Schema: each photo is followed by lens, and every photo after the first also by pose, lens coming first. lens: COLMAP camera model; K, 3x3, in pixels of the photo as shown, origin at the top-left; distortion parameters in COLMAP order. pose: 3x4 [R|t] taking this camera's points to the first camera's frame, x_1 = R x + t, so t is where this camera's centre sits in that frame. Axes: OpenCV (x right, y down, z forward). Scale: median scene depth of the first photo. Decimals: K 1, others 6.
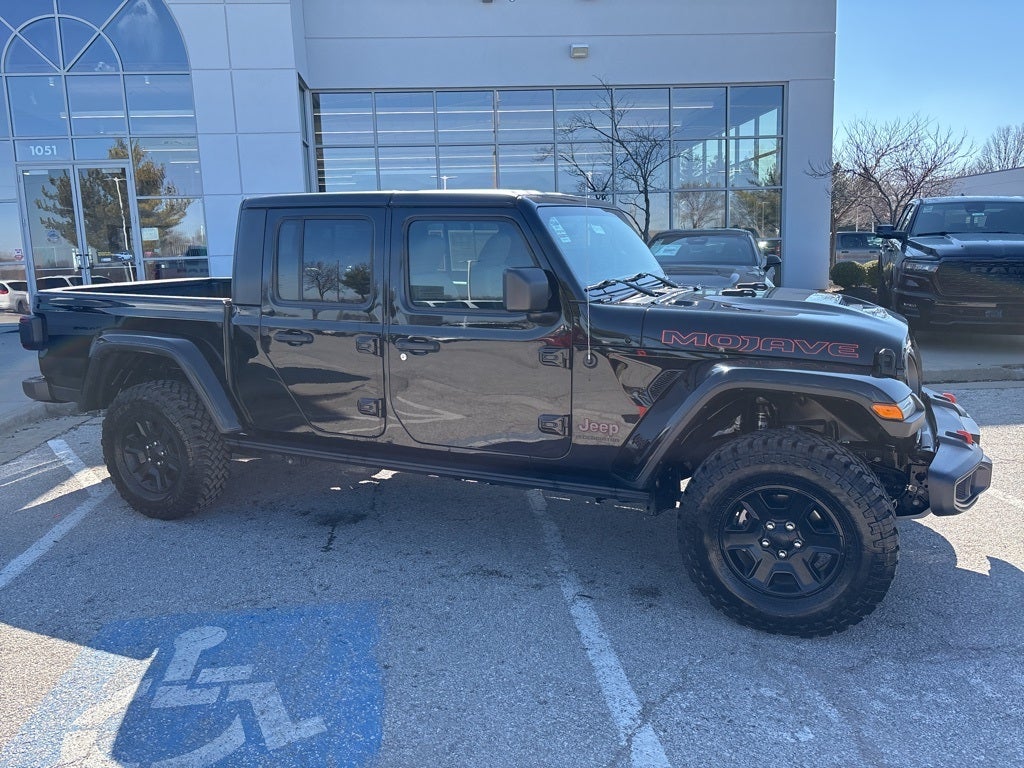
lens RADIAL K [[775.1, 0, 510.5], [0, 775.1, 377.1], [0, 0, 1]] dist [0.048071, -0.056907]
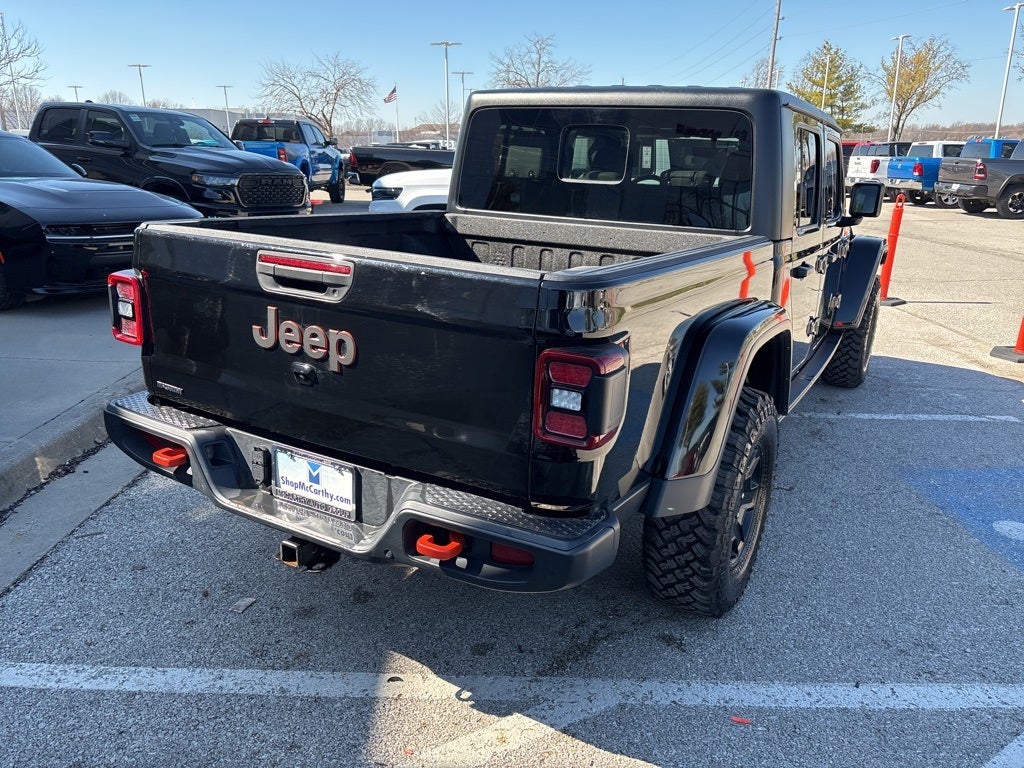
lens RADIAL K [[775.1, 0, 510.1], [0, 775.1, 383.2], [0, 0, 1]] dist [0.048071, -0.056907]
pose [[0.091165, -0.258661, 0.961657, -1.245385], [0.142233, 0.959159, 0.244506, -0.200630], [-0.985626, 0.114488, 0.124232, 1.310402]]
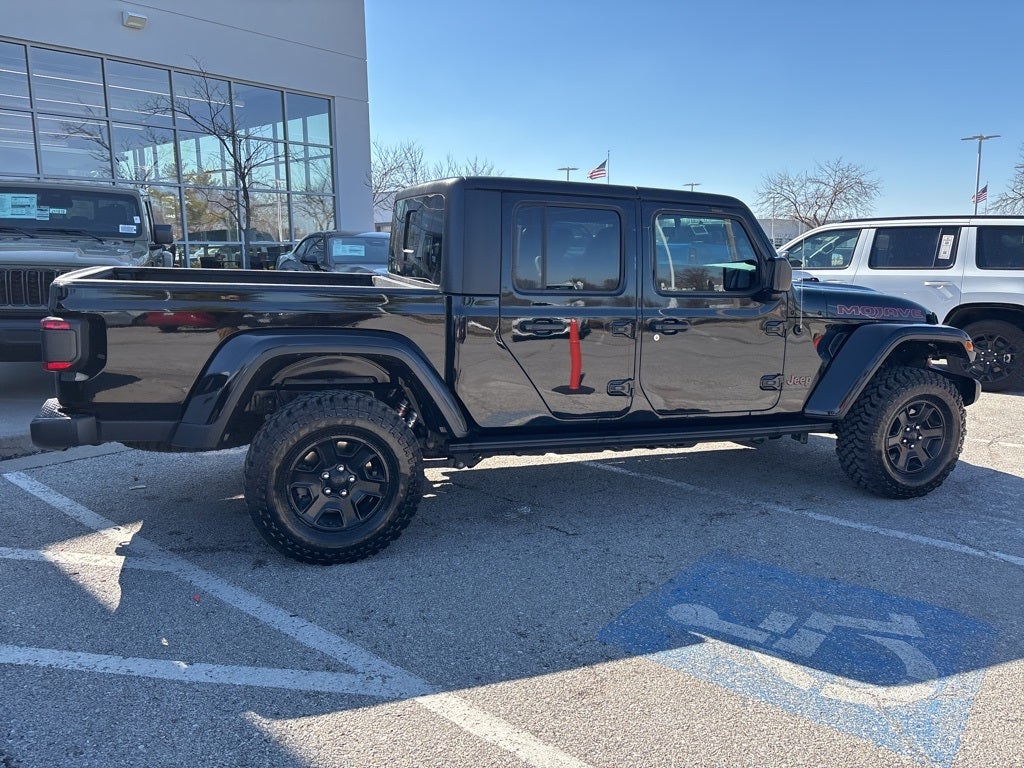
lens RADIAL K [[775.1, 0, 510.9], [0, 775.1, 375.2], [0, 0, 1]] dist [0.048071, -0.056907]
pose [[0.708864, -0.081420, 0.700630, -1.060971], [0.088769, 0.995715, 0.025899, -0.019828], [-0.699737, 0.043835, 0.713054, 0.362790]]
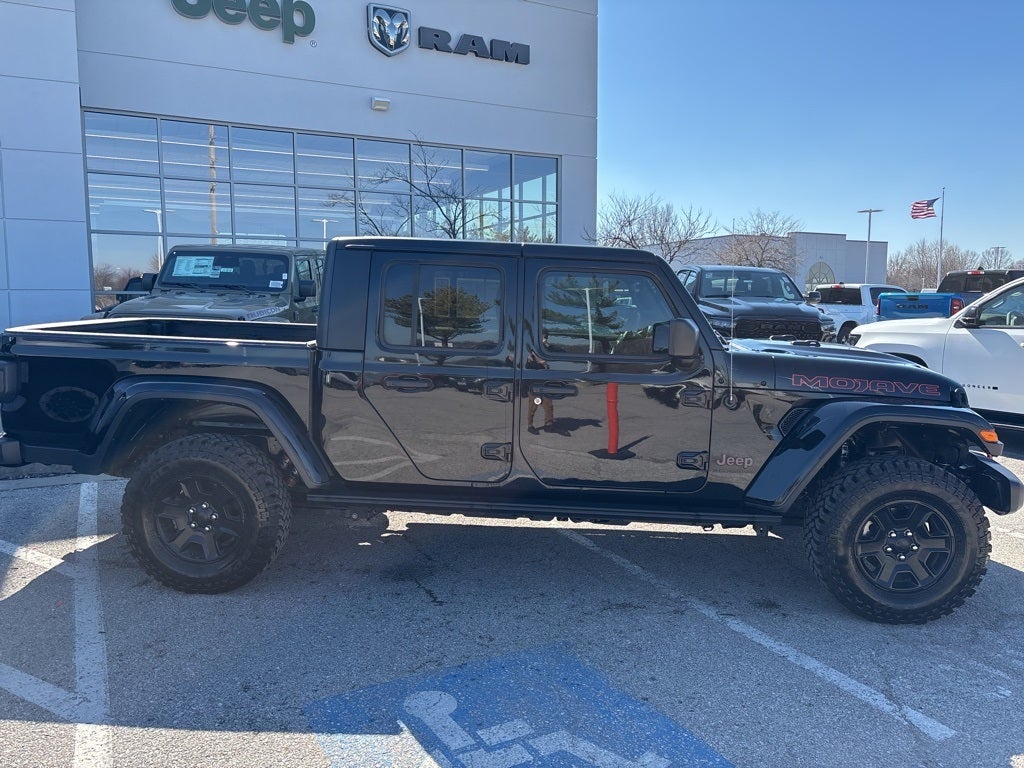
lens RADIAL K [[775.1, 0, 510.0], [0, 775.1, 375.6], [0, 0, 1]] dist [0.048071, -0.056907]
pose [[0.927061, -0.003027, 0.374898, -0.557482], [0.026684, 0.997964, -0.057926, -0.001736], [-0.373960, 0.063704, 0.925254, 0.062736]]
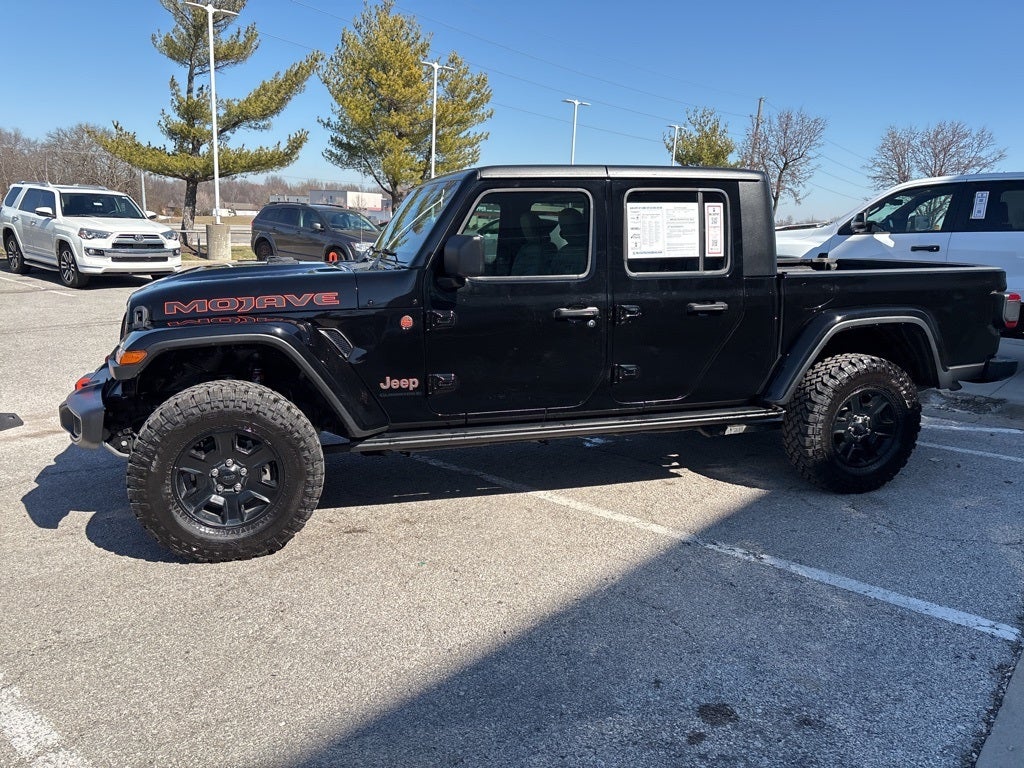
lens RADIAL K [[775.1, 0, 509.1], [0, 775.1, 389.6], [0, 0, 1]] dist [0.048071, -0.056907]
pose [[-0.726081, 0.147730, -0.671552, 0.840533], [-0.124286, 0.932365, 0.339483, -0.358515], [0.676283, 0.329957, -0.658612, 2.029626]]
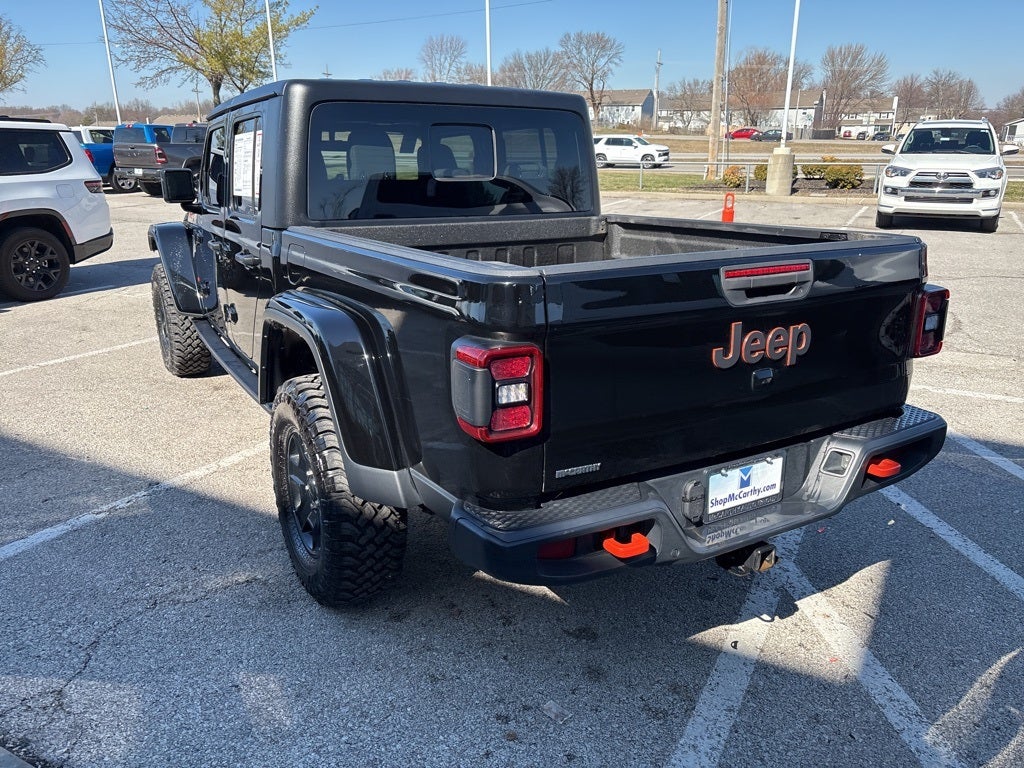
lens RADIAL K [[775.1, 0, 505.9], [0, 775.1, 385.2], [0, 0, 1]] dist [0.048071, -0.056907]
pose [[-0.823929, -0.141374, 0.548776, -0.888004], [0.117310, 0.904856, 0.409235, -0.336818], [-0.554418, 0.401558, -0.728952, 2.021343]]
